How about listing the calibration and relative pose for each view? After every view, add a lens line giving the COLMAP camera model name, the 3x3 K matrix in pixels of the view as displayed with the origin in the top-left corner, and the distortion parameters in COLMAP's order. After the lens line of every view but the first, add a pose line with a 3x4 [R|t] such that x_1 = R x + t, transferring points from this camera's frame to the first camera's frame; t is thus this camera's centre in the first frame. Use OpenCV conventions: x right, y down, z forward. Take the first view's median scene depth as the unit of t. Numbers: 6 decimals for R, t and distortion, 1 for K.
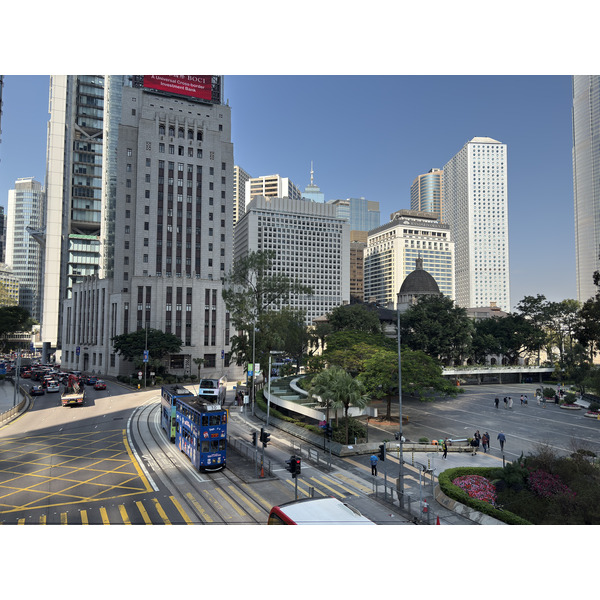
lens RADIAL K [[461.7, 0, 300.5], [0, 461.7, 300.4], [0, 0, 1]] dist [0.013579, 0.001691]
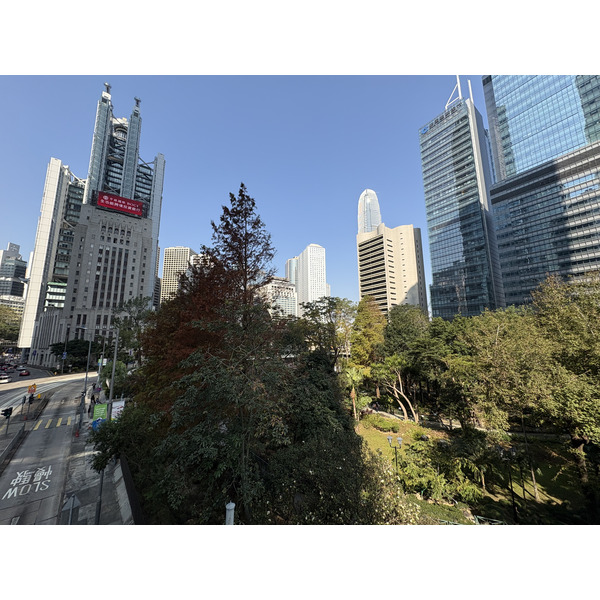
lens RADIAL K [[240.8, 0, 299.8], [0, 240.8, 298.2], [0, 0, 1]] dist [-0.001662, -0.000129]
pose [[0.968622, 0.027382, 0.247024, 0.220639], [-0.004635, 0.995730, -0.092199, -0.010899], [-0.248494, 0.088161, 0.964613, -0.083803]]
